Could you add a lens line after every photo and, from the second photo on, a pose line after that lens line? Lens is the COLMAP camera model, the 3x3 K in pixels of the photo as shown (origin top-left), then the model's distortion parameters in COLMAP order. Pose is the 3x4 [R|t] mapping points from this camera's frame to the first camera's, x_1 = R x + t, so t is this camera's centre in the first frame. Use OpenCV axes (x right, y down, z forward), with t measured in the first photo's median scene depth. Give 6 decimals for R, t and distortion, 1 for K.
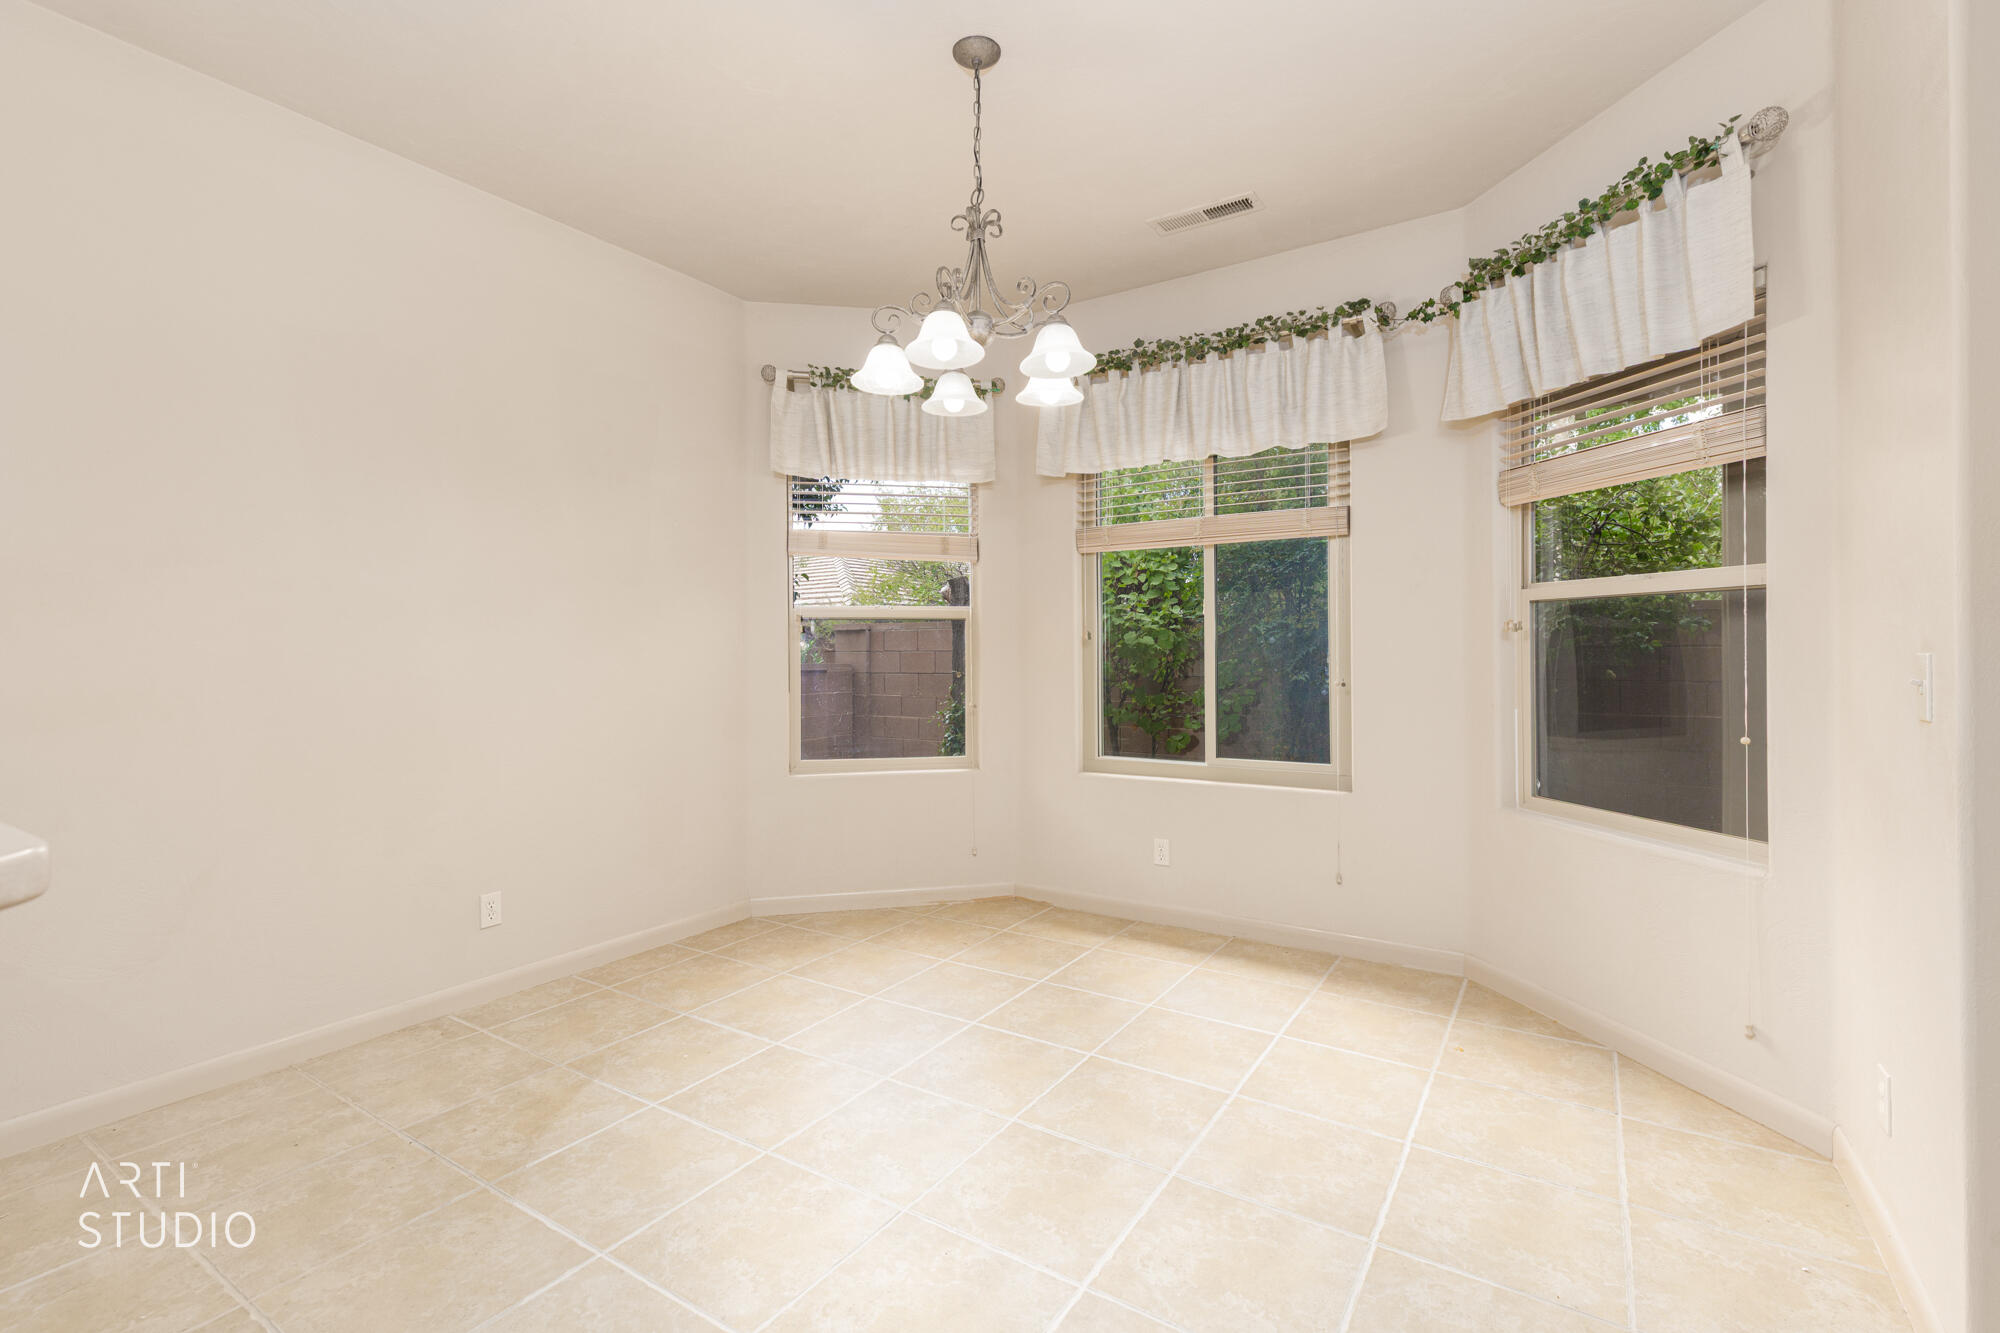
lens RADIAL K [[894.1, 0, 994.6], [0, 894.1, 652.2], [0, 0, 1]] dist [0.000430, -0.000380]
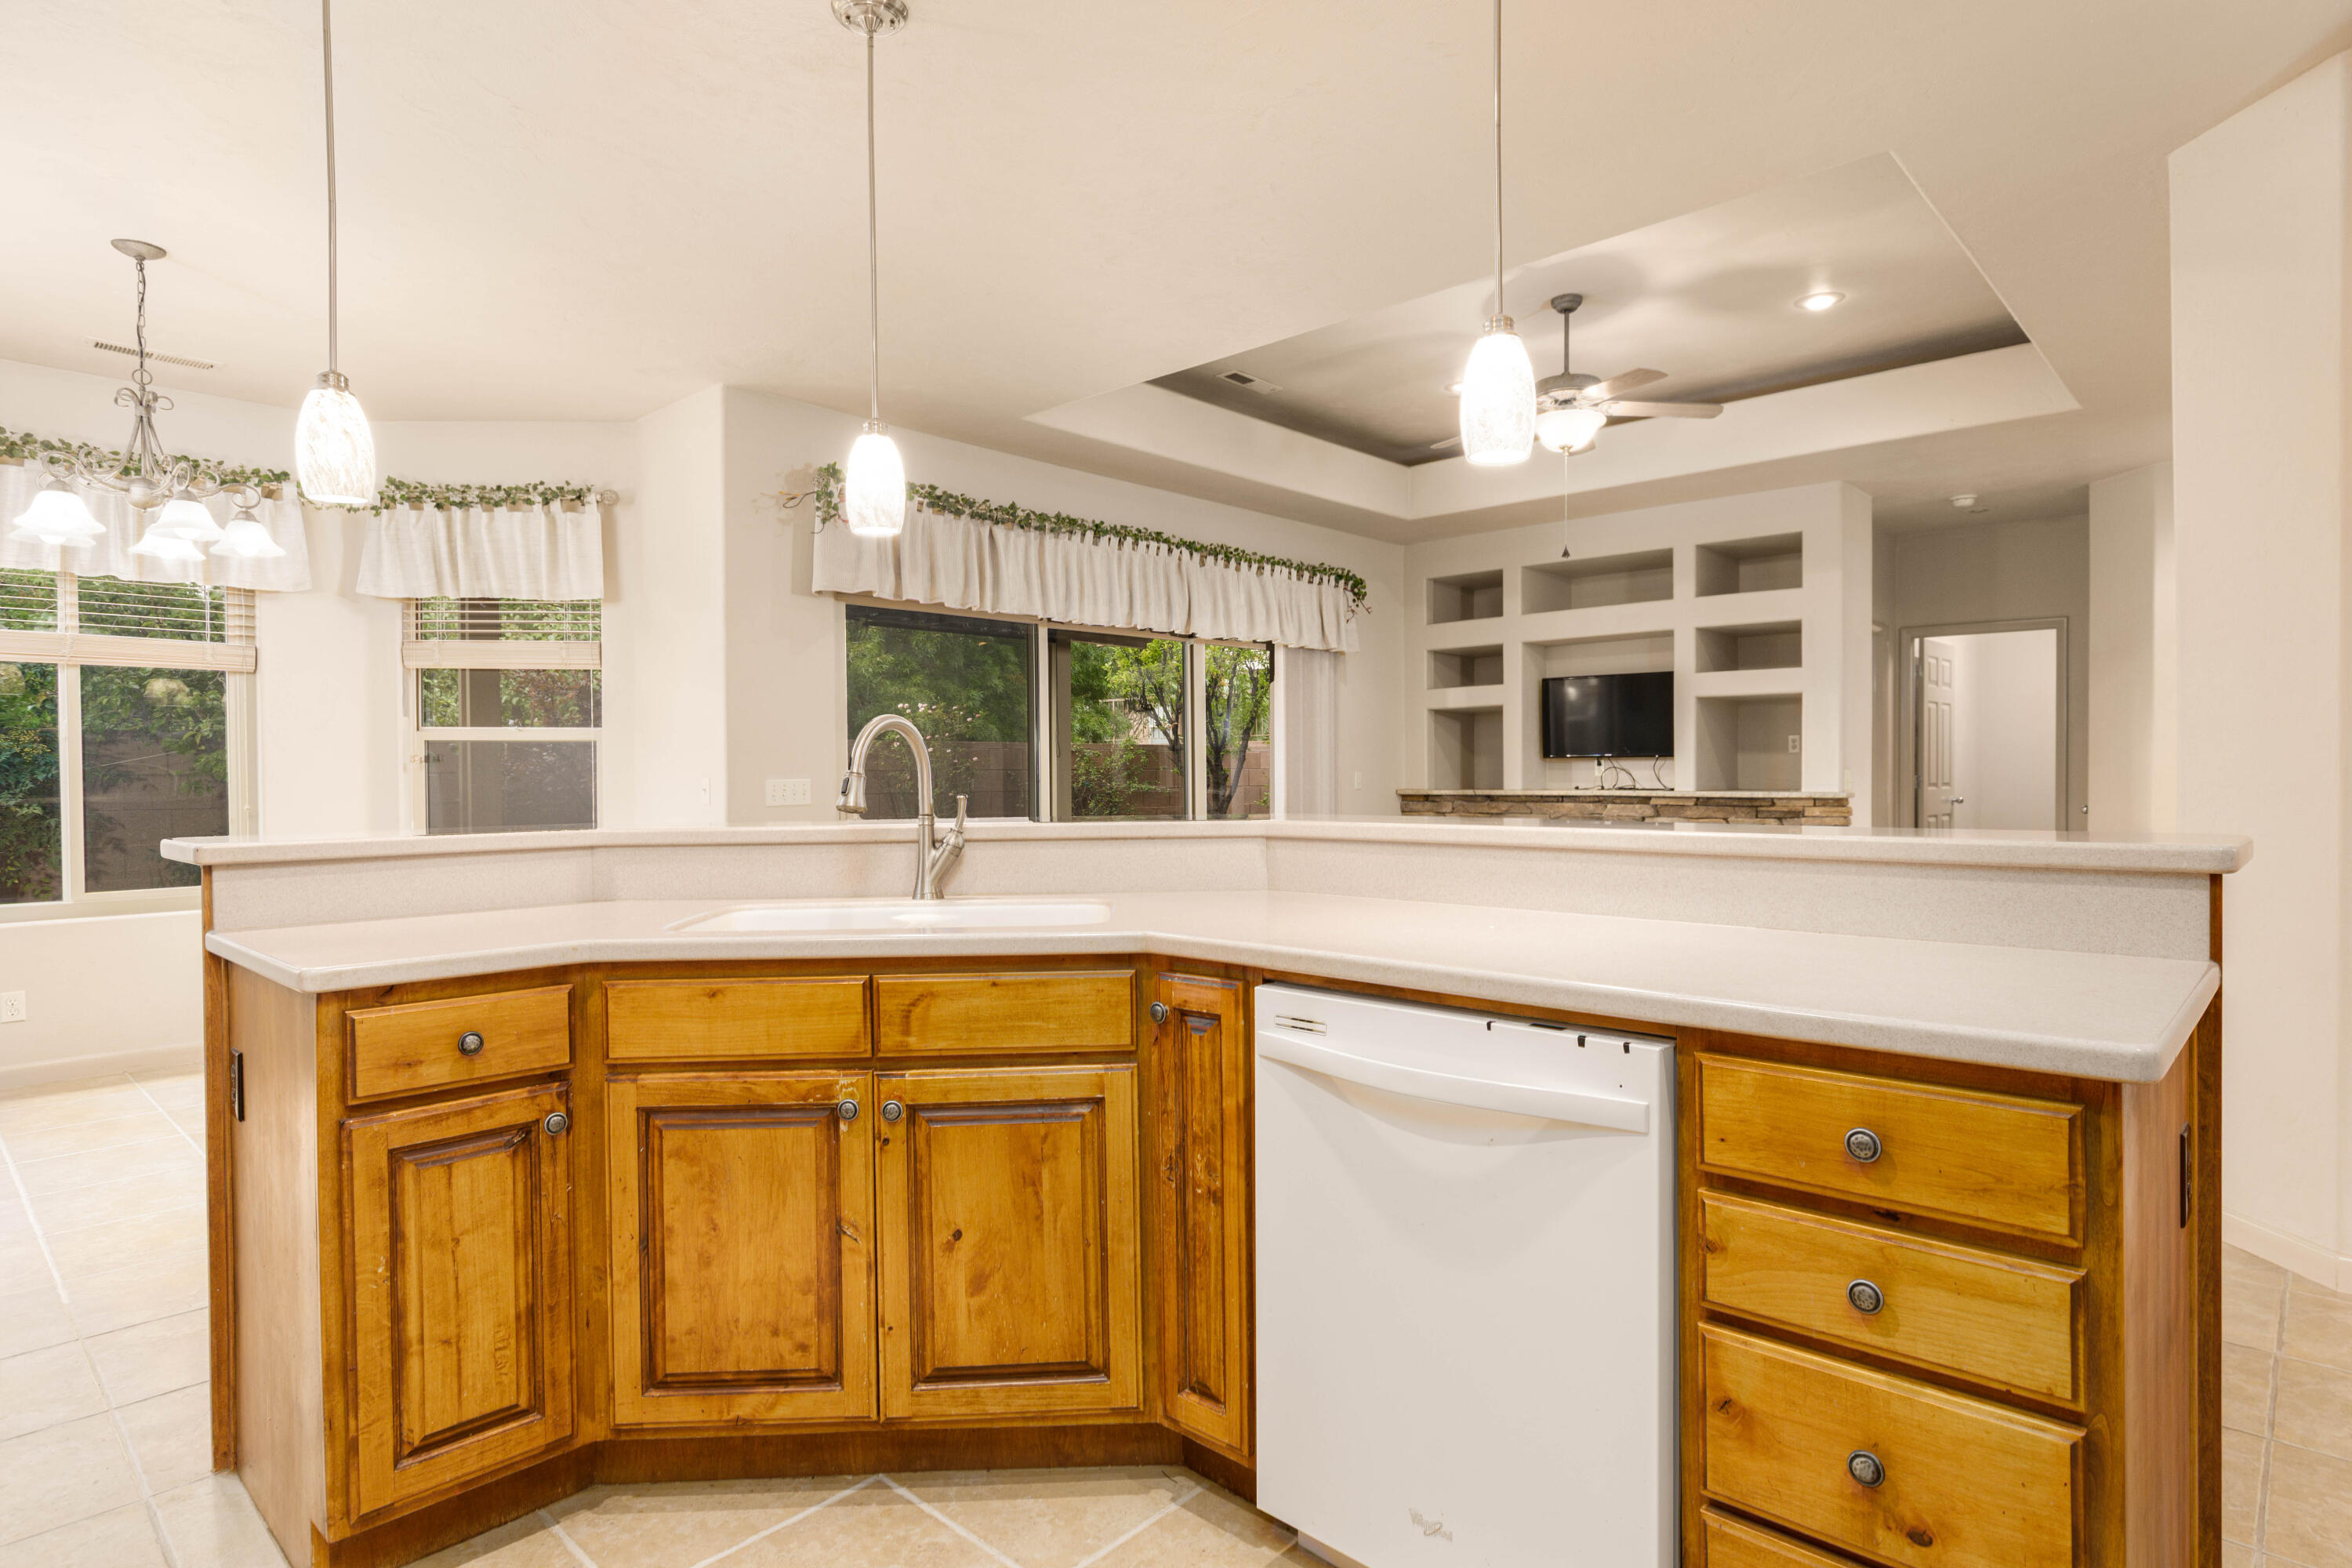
lens RADIAL K [[1250.1, 0, 1176.0], [0, 1250.1, 784.0], [0, 0, 1]] dist [-0.002871, -0.000291]
pose [[0.195415, 0.009659, 0.980673, -0.992273], [0.010308, 0.999876, -0.011902, 0.039113], [-0.980667, 0.012434, 0.195291, -0.457719]]
